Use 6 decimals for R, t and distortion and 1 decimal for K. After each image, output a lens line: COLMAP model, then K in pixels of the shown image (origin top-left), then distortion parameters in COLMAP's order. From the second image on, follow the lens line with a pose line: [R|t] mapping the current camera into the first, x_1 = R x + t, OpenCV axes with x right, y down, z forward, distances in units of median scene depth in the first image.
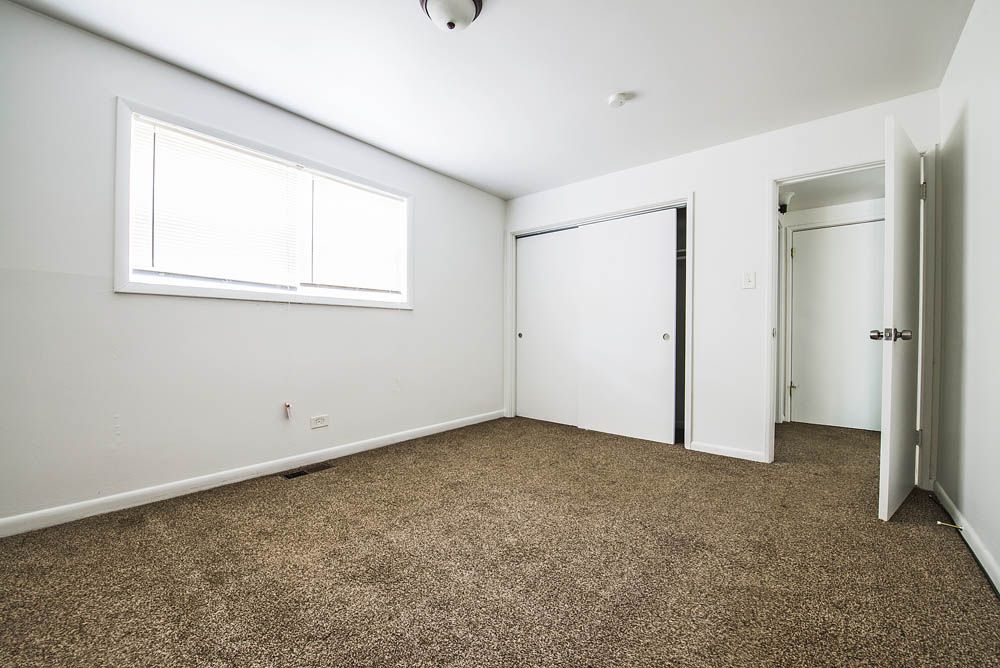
lens RADIAL K [[403.5, 0, 498.0], [0, 403.5, 334.1], [0, 0, 1]] dist [-0.016525, -0.001625]
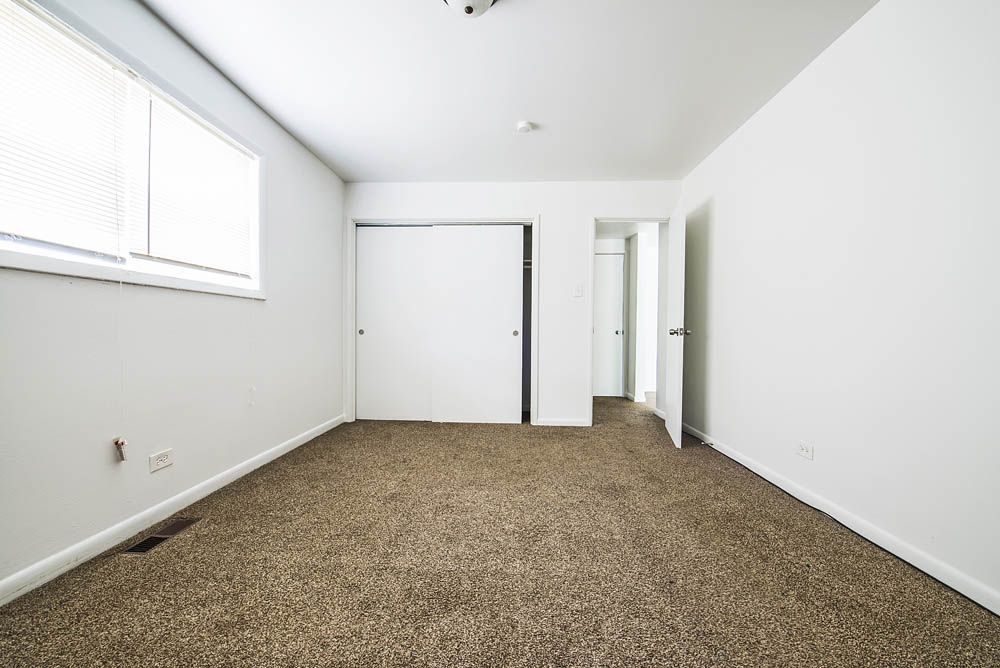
lens RADIAL K [[403.5, 0, 499.4], [0, 403.5, 332.6], [0, 0, 1]] dist [-0.016525, -0.001625]
pose [[0.786034, -0.002795, 0.618177, -0.403685], [-0.001612, 0.999977, 0.006570, -0.002500], [-0.618181, -0.006161, 0.786011, 0.119643]]
